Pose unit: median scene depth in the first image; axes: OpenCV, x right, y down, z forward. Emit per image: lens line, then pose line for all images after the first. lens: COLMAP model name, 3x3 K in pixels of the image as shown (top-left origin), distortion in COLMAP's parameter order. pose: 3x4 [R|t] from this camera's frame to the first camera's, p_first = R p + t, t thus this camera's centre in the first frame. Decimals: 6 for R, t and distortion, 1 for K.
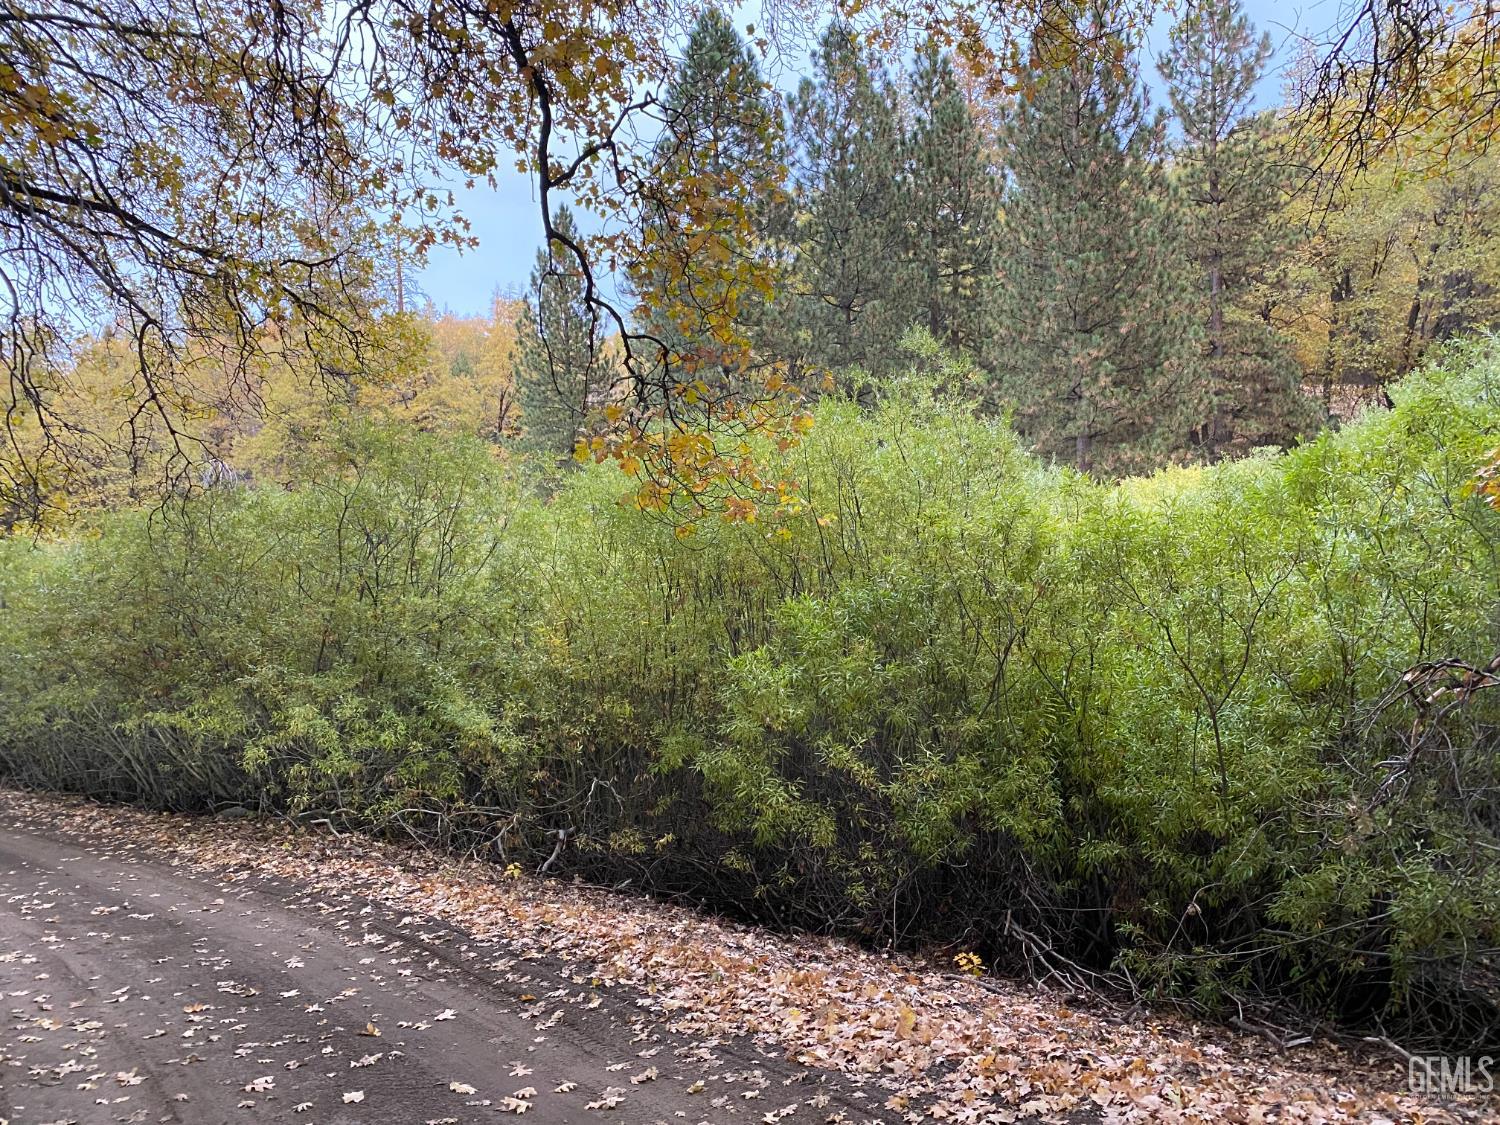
lens RADIAL K [[1151.3, 0, 750.0], [0, 1151.3, 554.7], [0, 0, 1]] dist [0.046327, -0.046707]
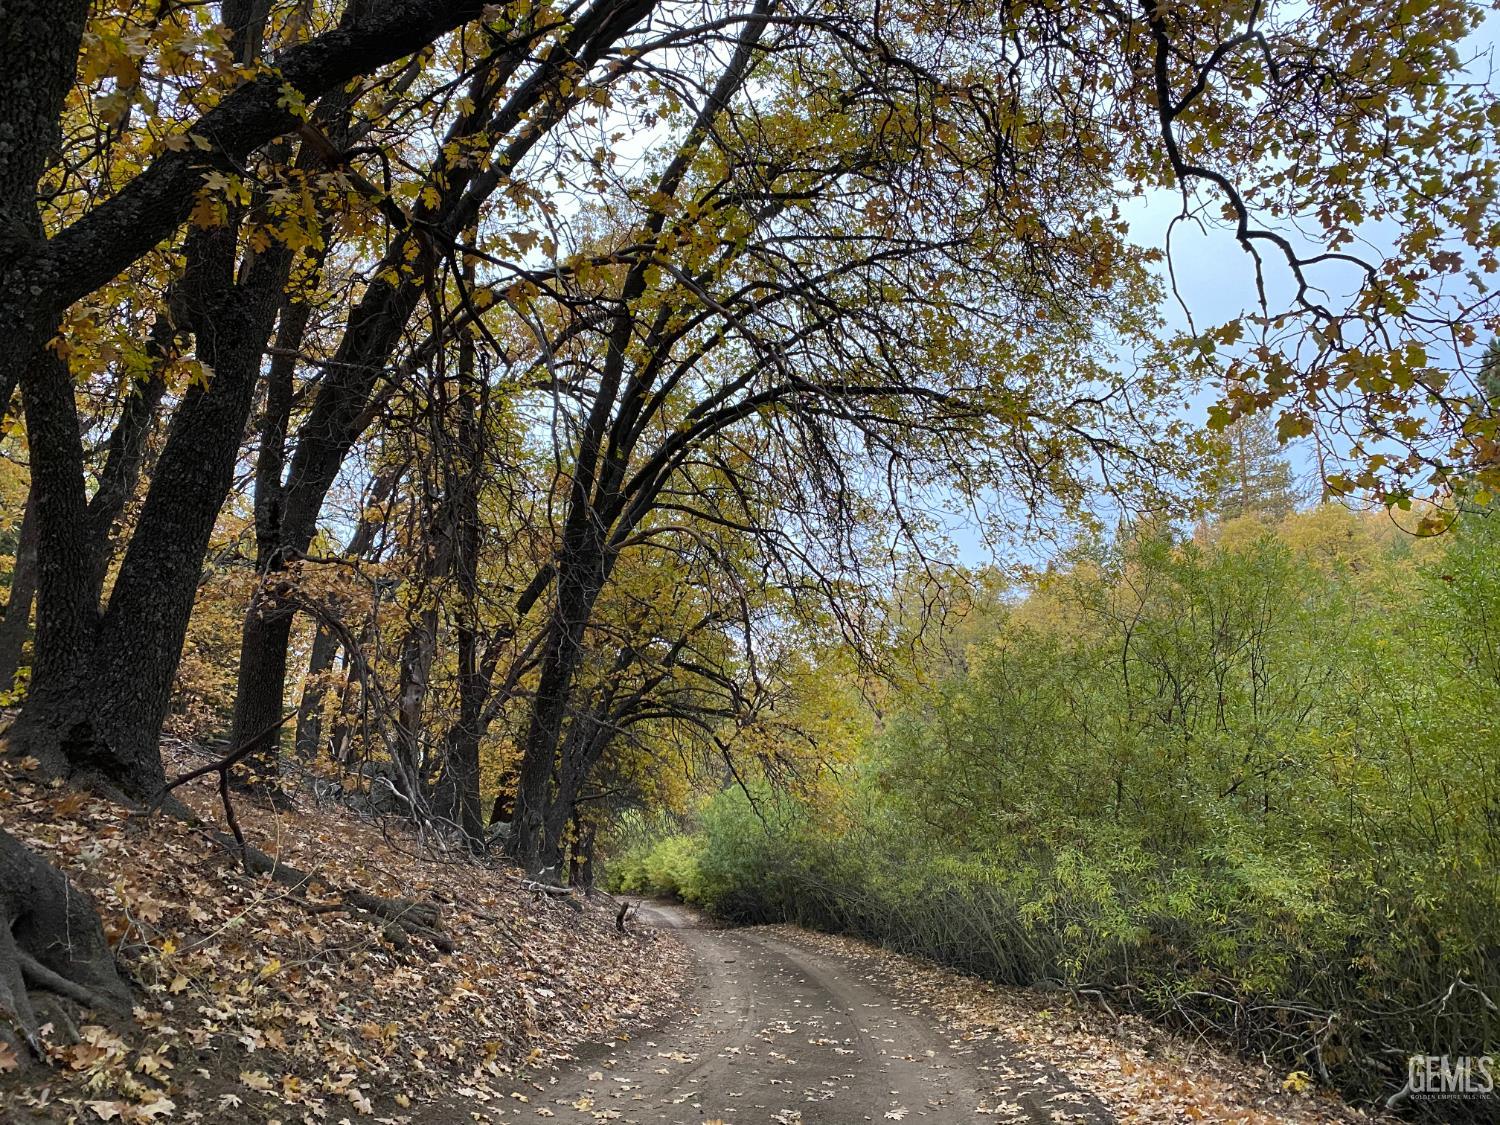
lens RADIAL K [[1151.3, 0, 750.0], [0, 1151.3, 554.7], [0, 0, 1]] dist [0.046327, -0.046707]
pose [[0.694939, -0.151674, -0.702890, 0.093335], [0.002148, 0.977934, -0.208901, 0.093694], [0.719065, 0.143664, 0.679931, 0.207806]]
